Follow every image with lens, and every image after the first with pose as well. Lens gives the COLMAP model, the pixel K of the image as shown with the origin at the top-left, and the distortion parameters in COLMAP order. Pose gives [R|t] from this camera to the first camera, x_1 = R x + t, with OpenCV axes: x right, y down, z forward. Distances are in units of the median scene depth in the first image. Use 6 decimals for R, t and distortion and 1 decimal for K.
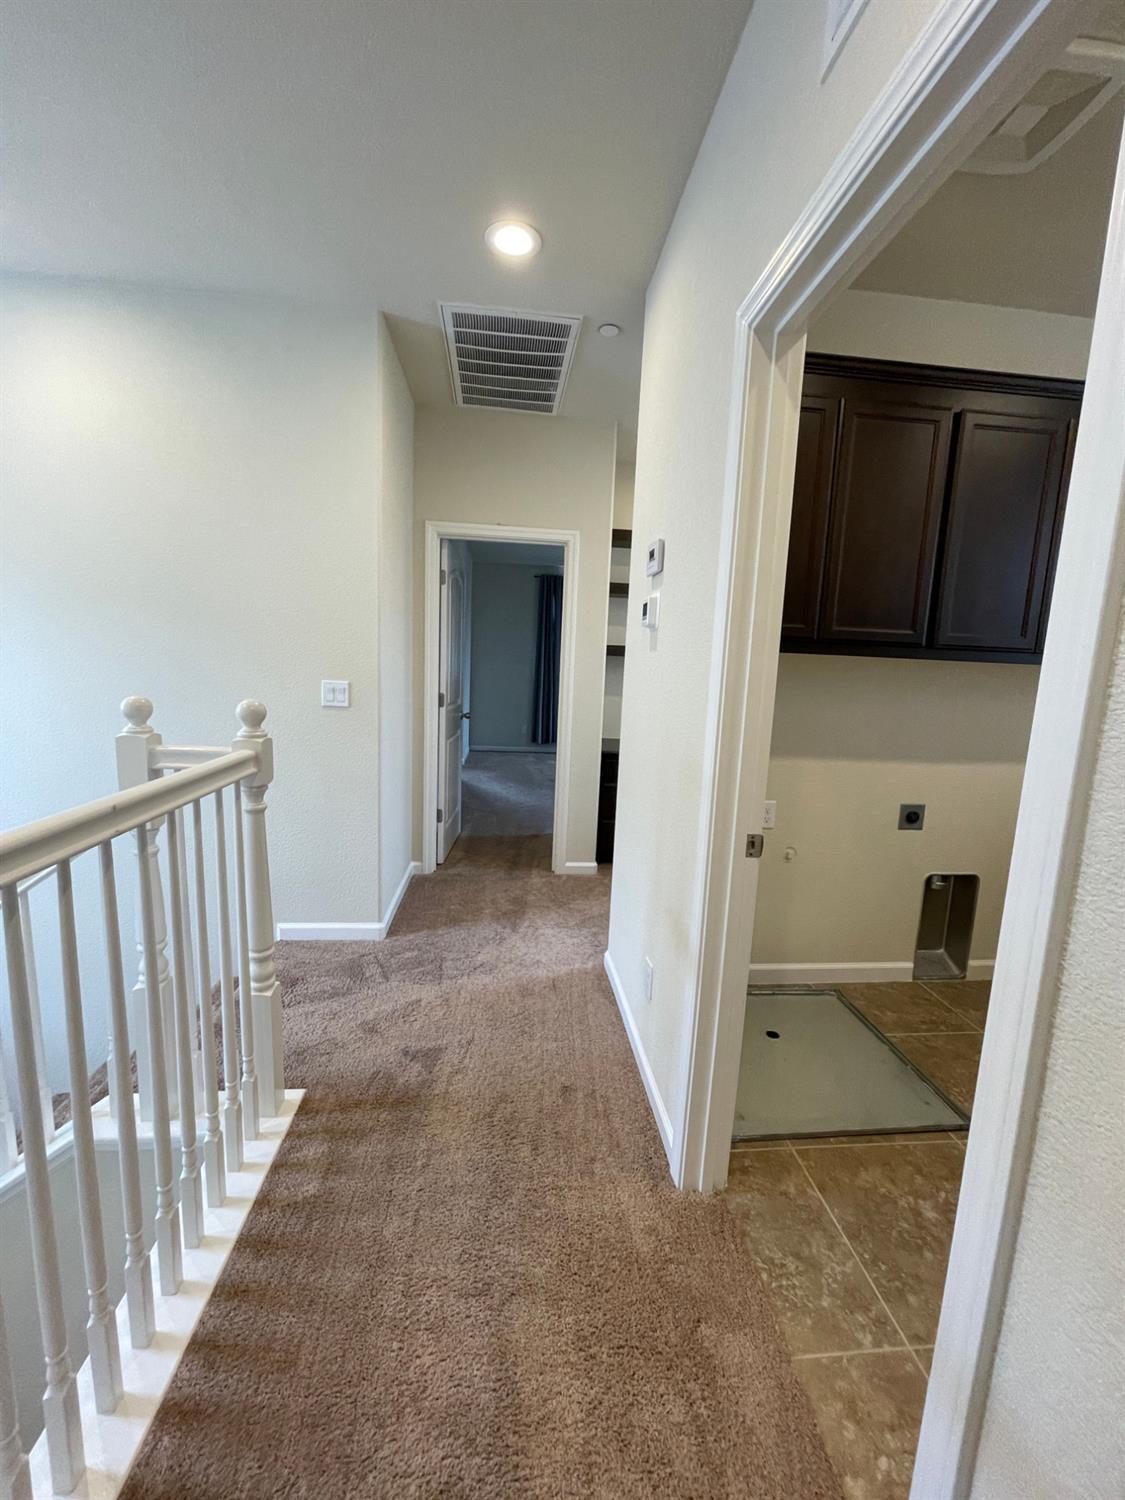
lens RADIAL K [[603.5, 0, 564.4], [0, 603.5, 753.2], [0, 0, 1]] dist [-0.001537, -0.000244]
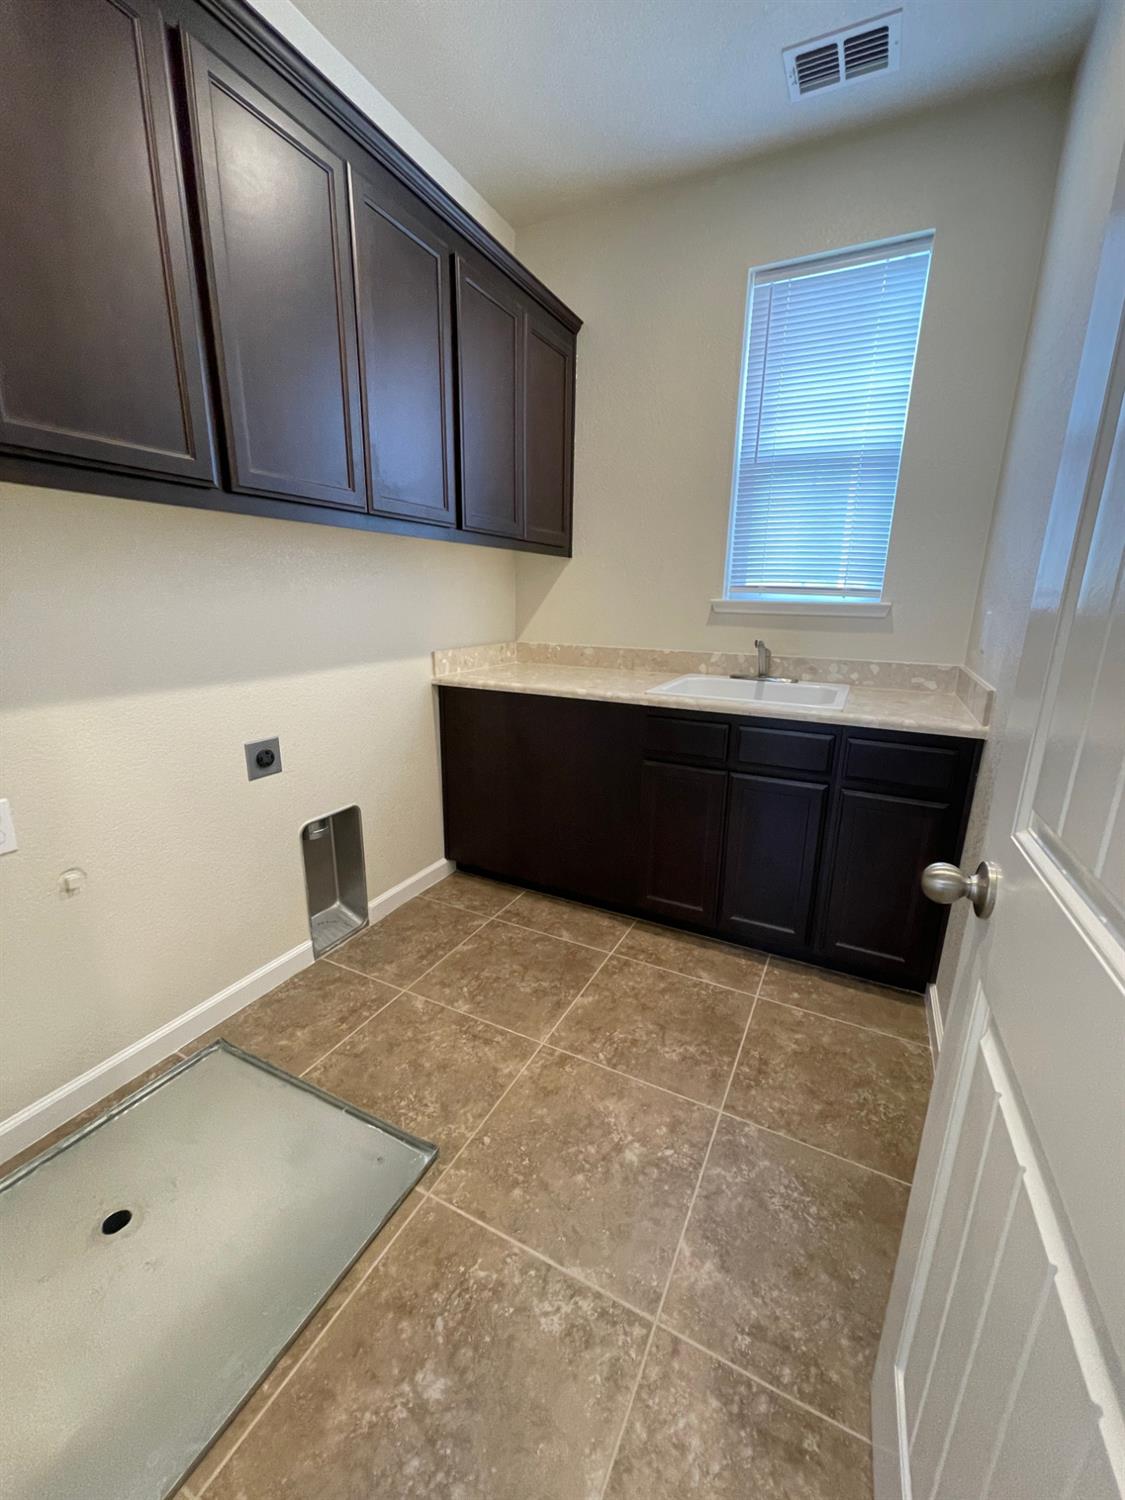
lens RADIAL K [[603.5, 0, 571.3], [0, 603.5, 747.3], [0, 0, 1]] dist [-0.001537, -0.000244]
pose [[0.525736, -0.242550, 0.815335, 0.190893], [0.127918, 0.970130, 0.206117, -0.005456], [-0.840975, -0.004067, 0.541059, 0.314144]]
